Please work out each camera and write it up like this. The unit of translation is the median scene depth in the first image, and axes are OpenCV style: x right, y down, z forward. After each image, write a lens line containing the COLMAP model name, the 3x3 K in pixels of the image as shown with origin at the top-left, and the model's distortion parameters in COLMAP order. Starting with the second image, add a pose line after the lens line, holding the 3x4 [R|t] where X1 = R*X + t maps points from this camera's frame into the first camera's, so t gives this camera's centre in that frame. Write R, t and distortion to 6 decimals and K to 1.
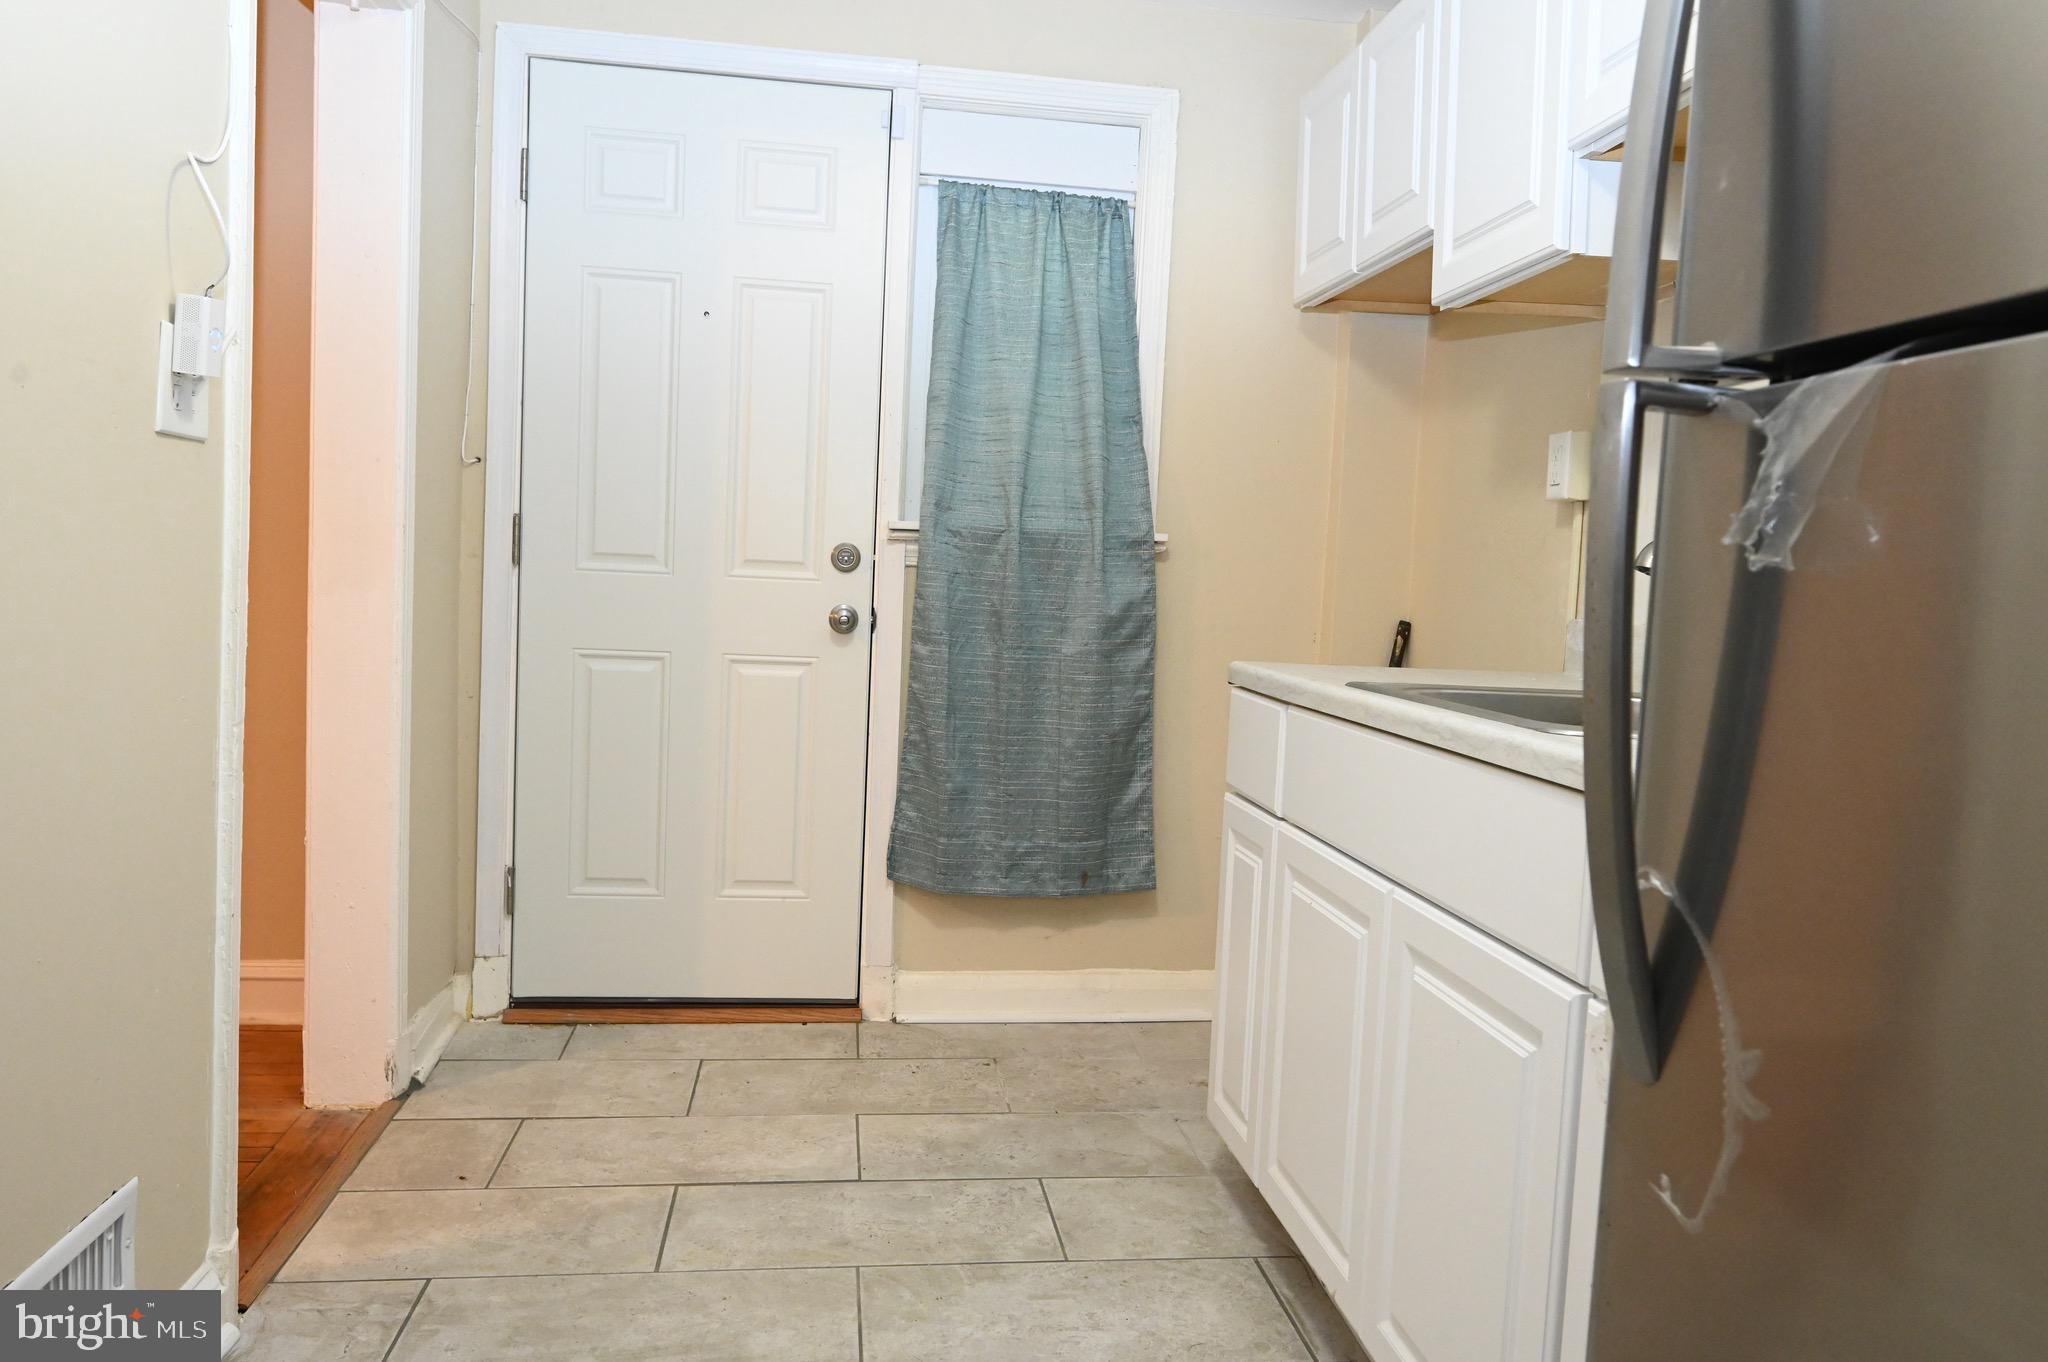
lens RADIAL K [[1485.9, 0, 1025.8], [0, 1485.9, 678.9], [0, 0, 1]] dist [-0.001705, 0.004331]
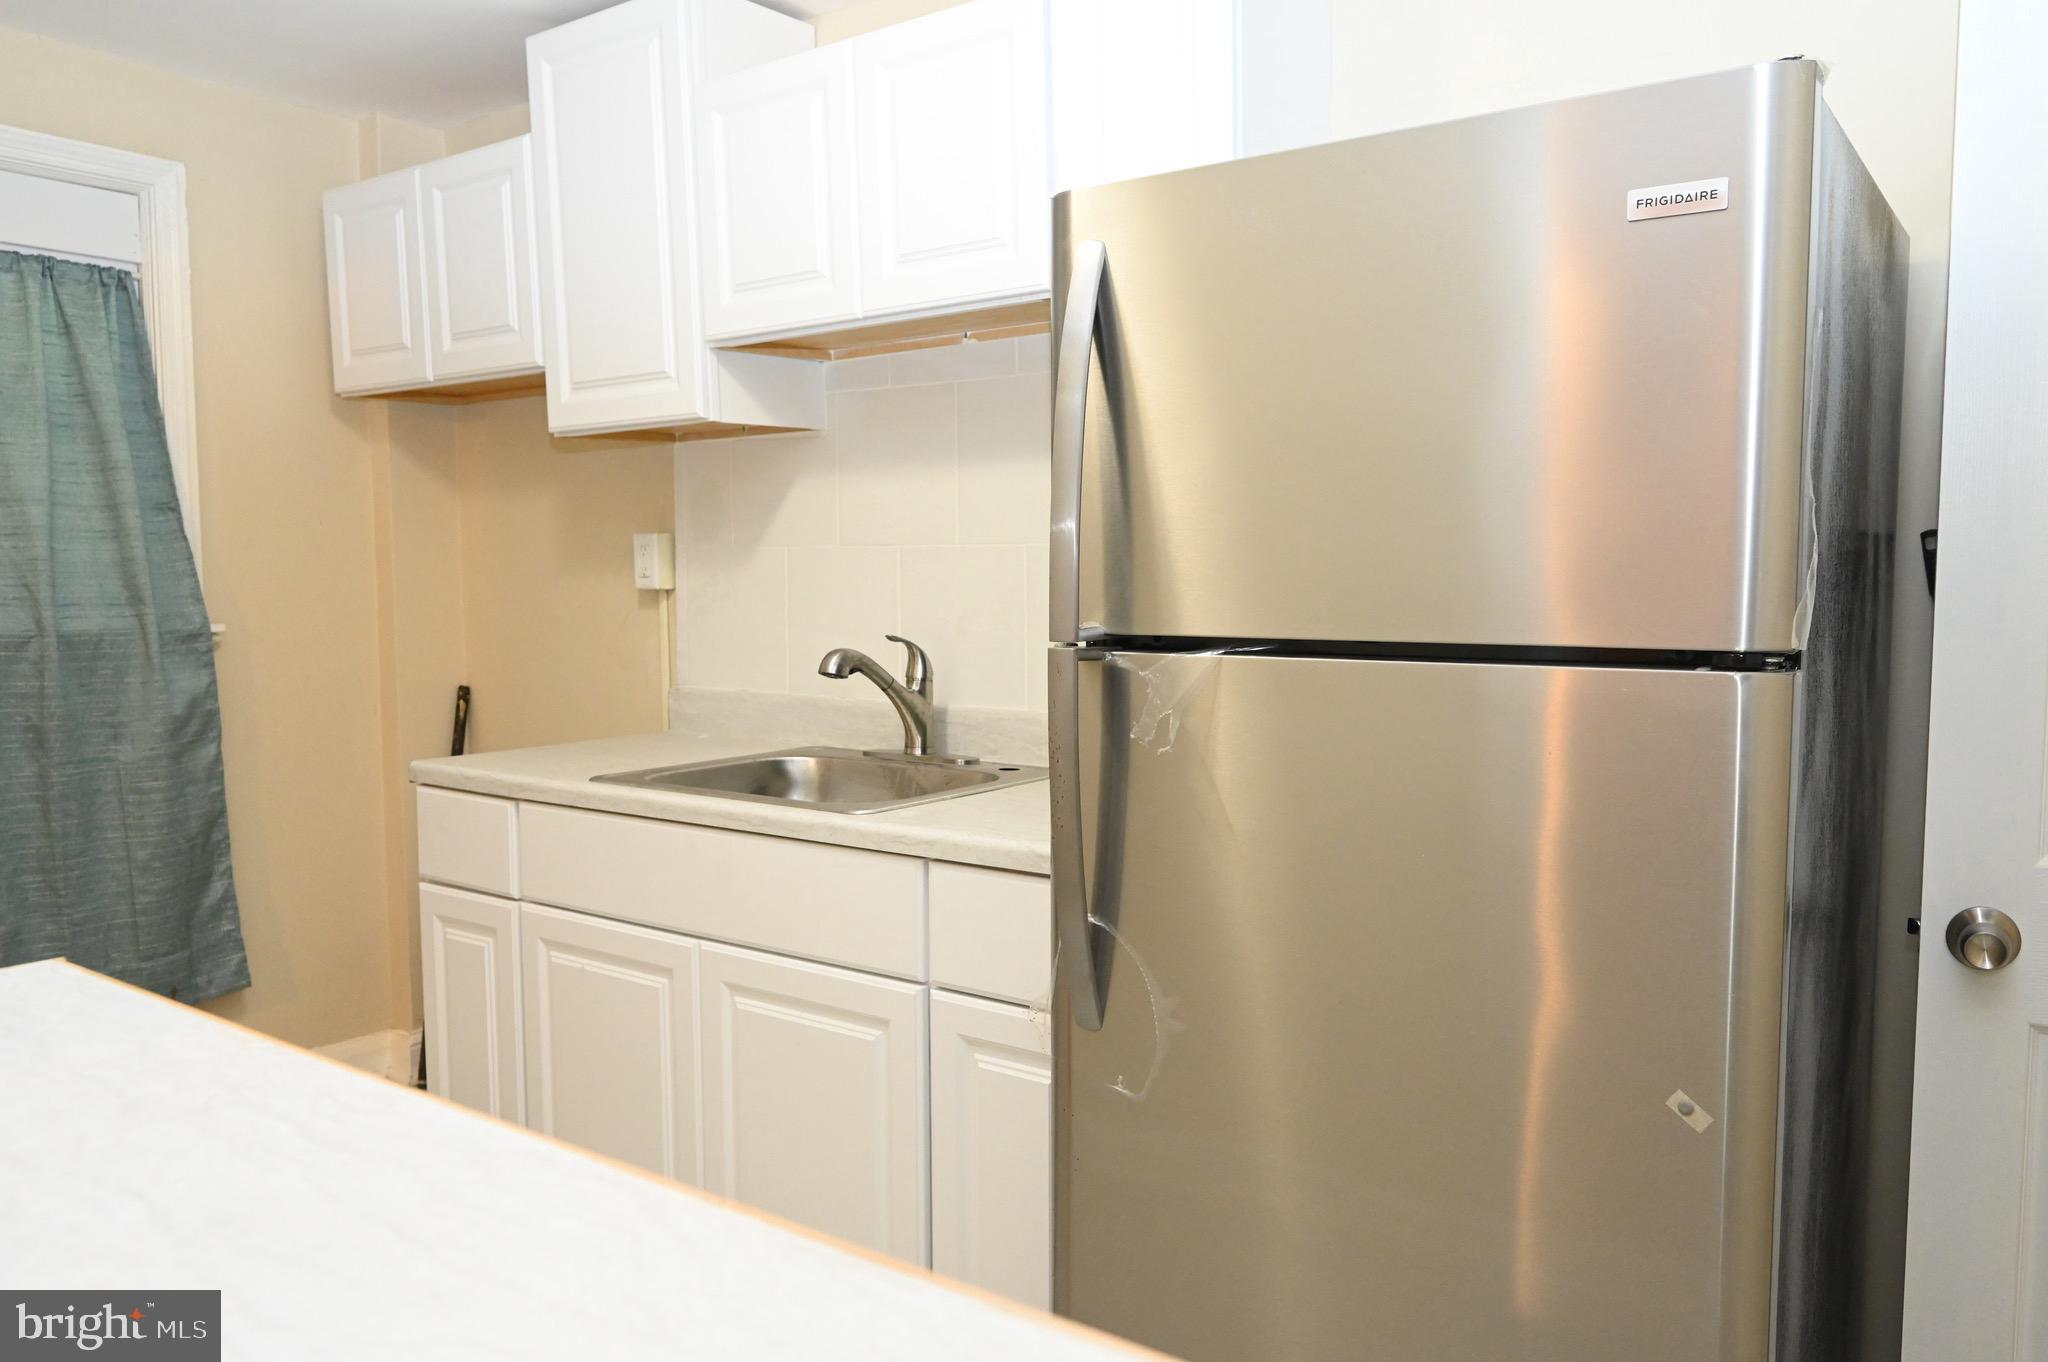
lens RADIAL K [[1485.9, 0, 1032.6], [0, 1485.9, 680.7], [0, 0, 1]] dist [-0.001705, 0.004331]
pose [[0.689608, -0.102655, 0.716870, -0.241699], [0.087693, 0.994455, 0.058046, -0.071069], [-0.718853, 0.022835, 0.694787, -0.054988]]
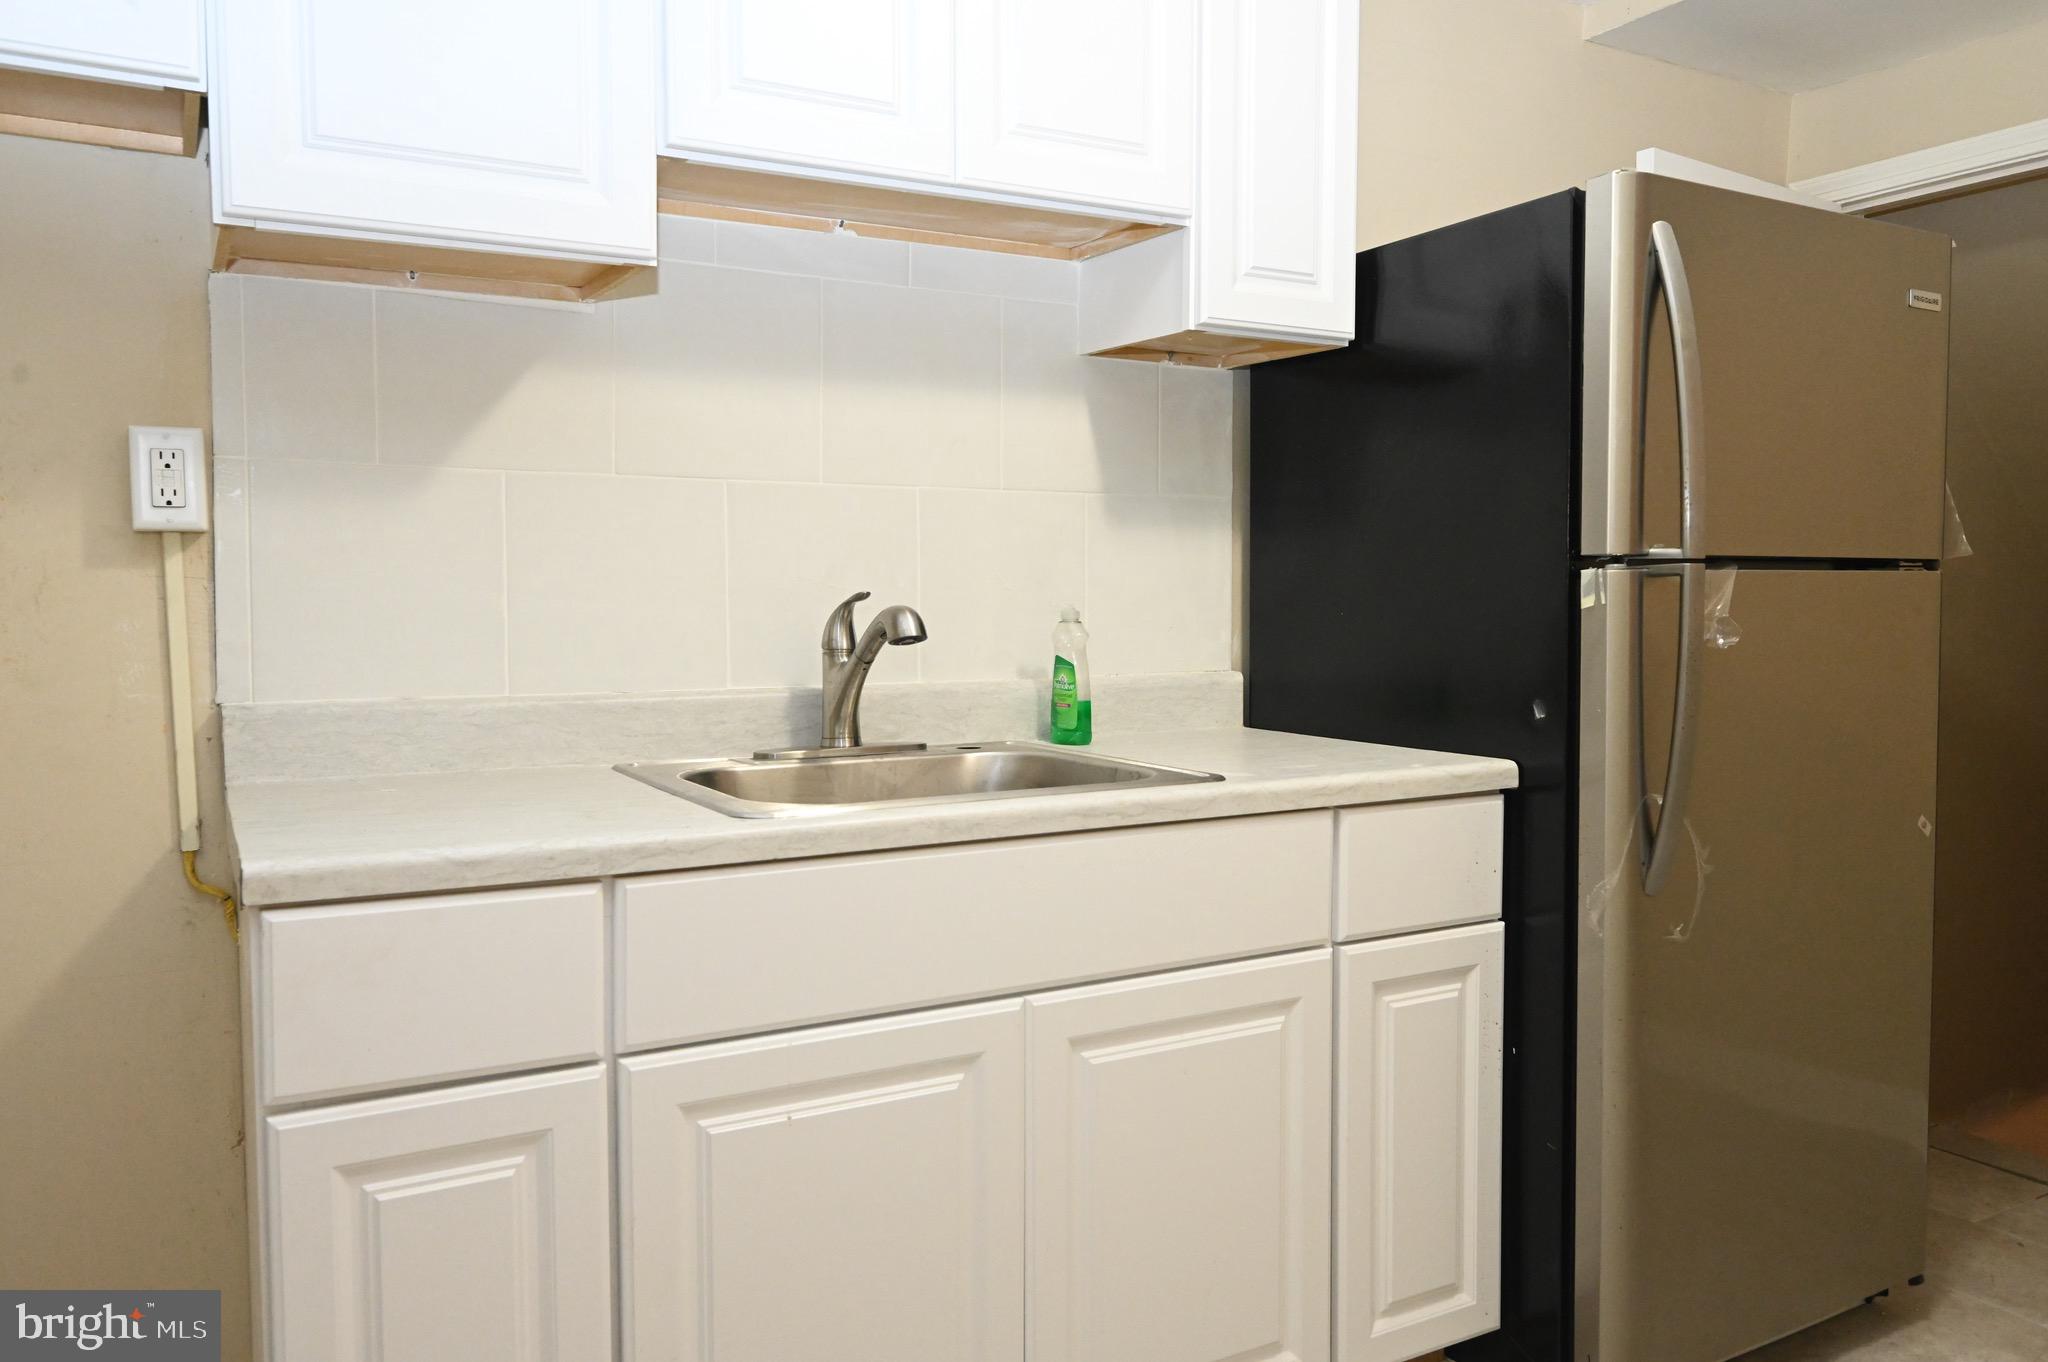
lens RADIAL K [[1485.9, 0, 1015.5], [0, 1485.9, 678.4], [0, 0, 1]] dist [-0.001705, 0.004331]
pose [[-0.375170, -0.096772, 0.921891, -0.316790], [0.052201, 0.990752, 0.125244, -0.094002], [-0.925485, 0.095112, -0.366648, 0.714545]]
